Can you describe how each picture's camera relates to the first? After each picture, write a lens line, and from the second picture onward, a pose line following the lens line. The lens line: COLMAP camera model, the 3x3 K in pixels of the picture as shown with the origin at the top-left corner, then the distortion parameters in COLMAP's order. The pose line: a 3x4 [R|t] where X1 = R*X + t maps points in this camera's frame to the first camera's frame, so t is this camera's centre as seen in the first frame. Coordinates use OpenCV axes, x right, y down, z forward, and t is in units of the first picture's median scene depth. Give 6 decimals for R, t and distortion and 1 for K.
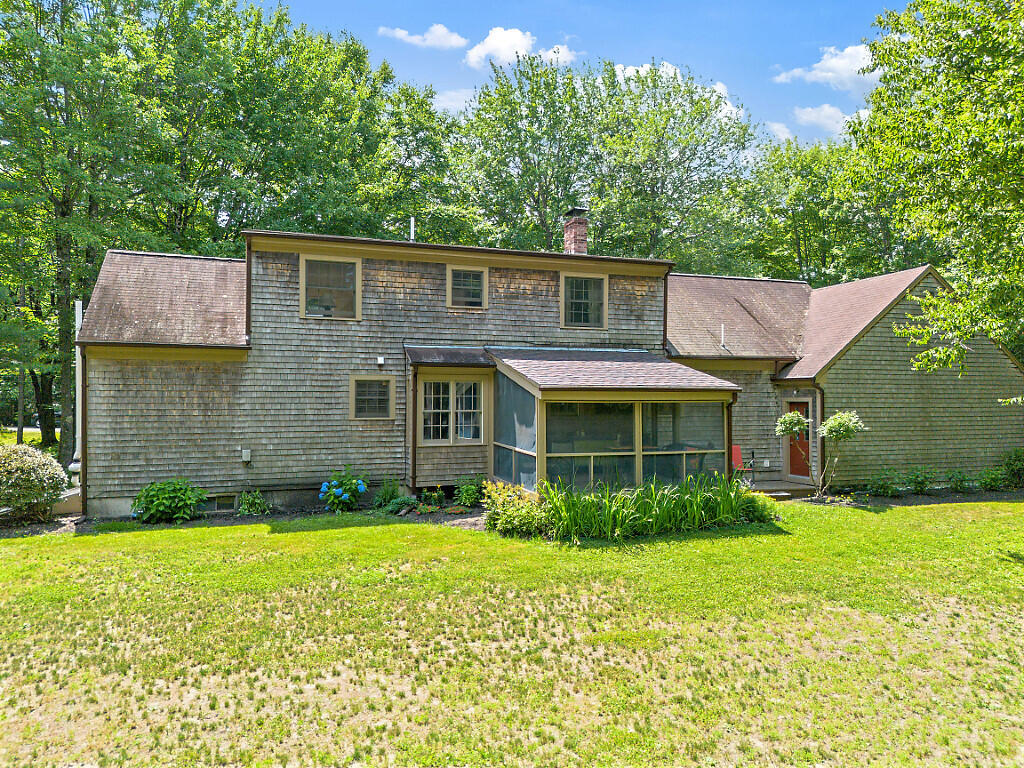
lens RADIAL K [[727.0, 0, 512.0], [0, 727.0, 384.0], [0, 0, 1]] dist [0.027678, -0.004859]
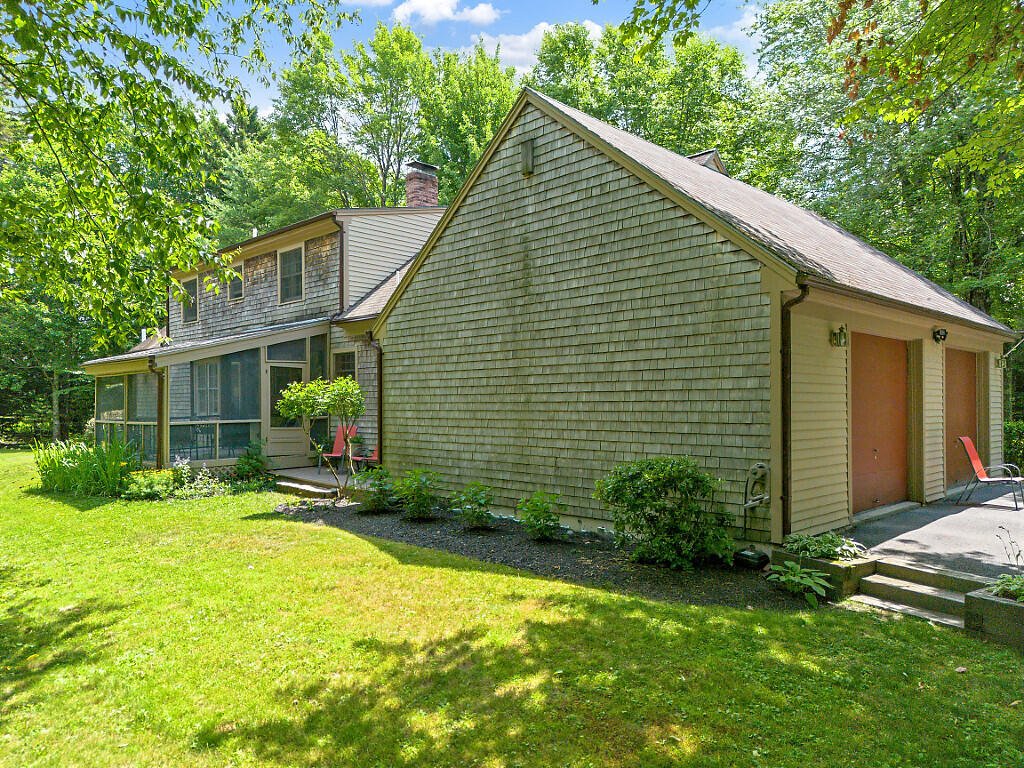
lens RADIAL K [[727.0, 0, 512.0], [0, 727.0, 384.0], [0, 0, 1]] dist [0.027678, -0.004859]
pose [[0.441982, -0.020851, -0.896781, 1.244644], [0.031971, 0.999461, -0.007482, 0.057653], [0.896454, -0.025364, 0.442410, 0.919909]]
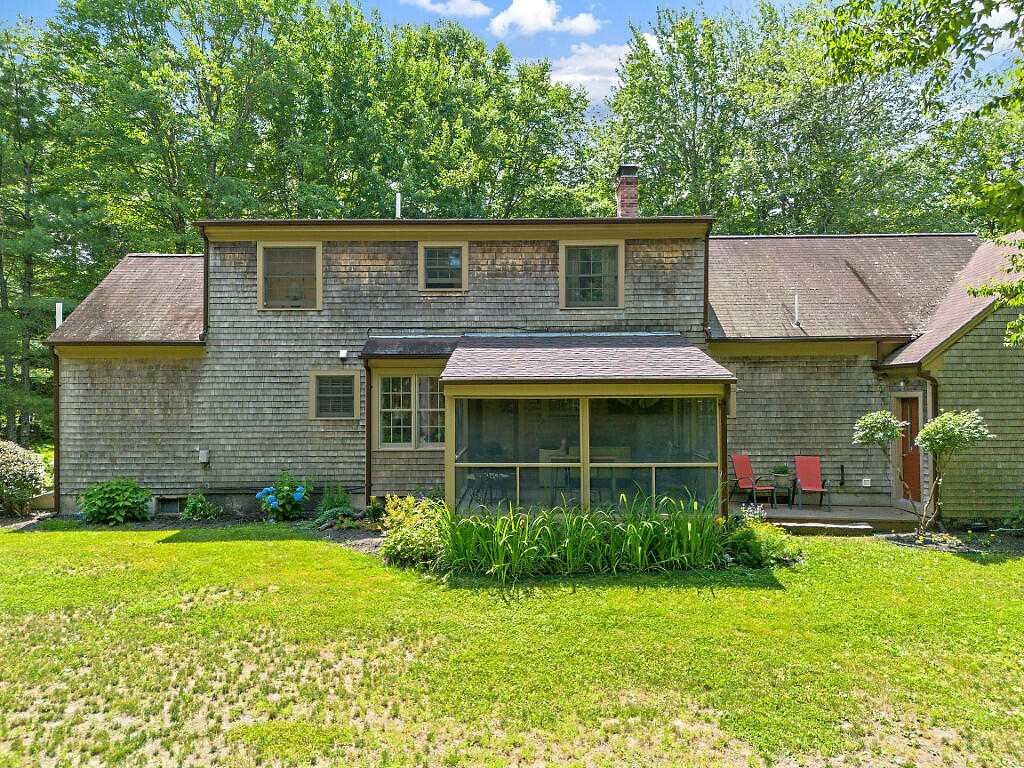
lens RADIAL K [[727.0, 0, 512.0], [0, 727.0, 384.0], [0, 0, 1]] dist [0.027678, -0.004859]
pose [[0.937986, -0.012126, -0.346460, 0.329159], [0.011932, 0.999925, -0.002692, 0.010050], [0.346467, -0.001609, 0.938061, 0.230716]]
